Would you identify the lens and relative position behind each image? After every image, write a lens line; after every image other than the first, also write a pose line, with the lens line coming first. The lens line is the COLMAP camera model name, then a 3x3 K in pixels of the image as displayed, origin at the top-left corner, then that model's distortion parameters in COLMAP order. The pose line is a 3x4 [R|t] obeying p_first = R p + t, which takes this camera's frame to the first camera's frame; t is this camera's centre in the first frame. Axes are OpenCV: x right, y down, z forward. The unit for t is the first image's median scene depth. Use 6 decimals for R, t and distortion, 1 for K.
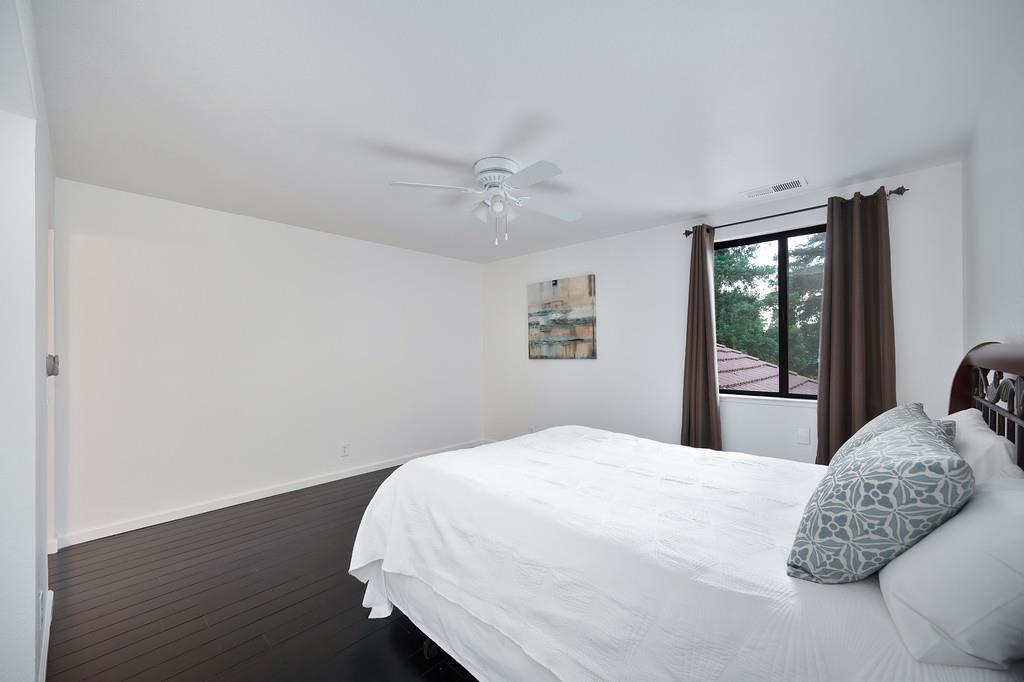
lens RADIAL K [[405.0, 0, 513.7], [0, 405.0, 340.1], [0, 0, 1]] dist [0.000138, -0.000024]
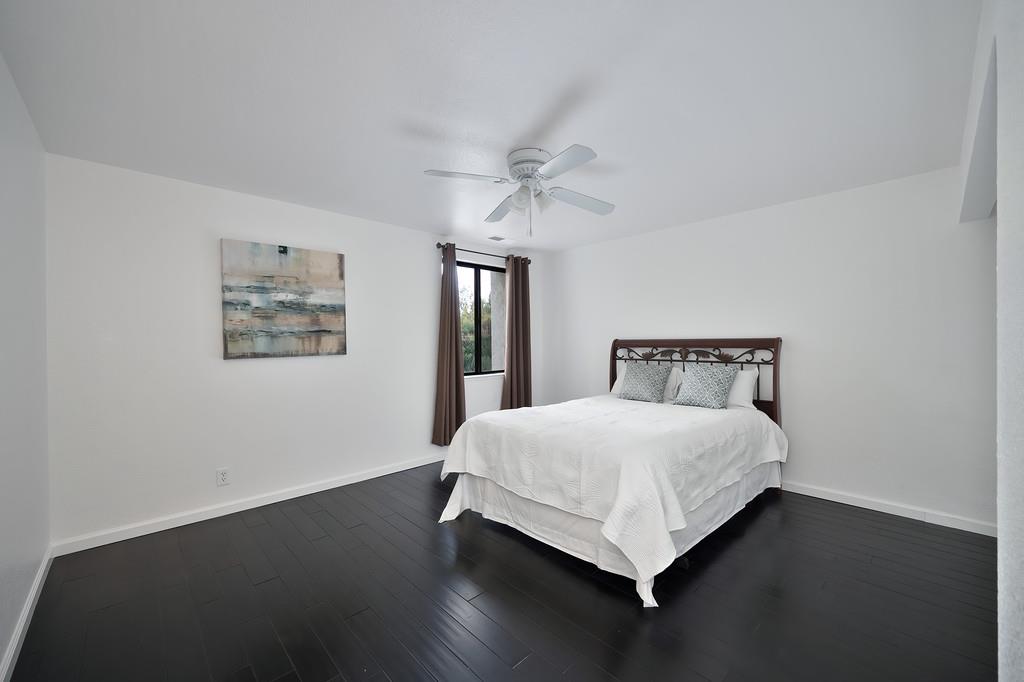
lens RADIAL K [[405.0, 0, 513.7], [0, 405.0, 348.7], [0, 0, 1]] dist [0.000138, -0.000024]
pose [[0.054039, -0.000386, 0.998539, -0.600832], [-0.001519, 0.999999, 0.000469, 0.032280], [-0.998538, -0.001542, 0.054038, 0.568606]]
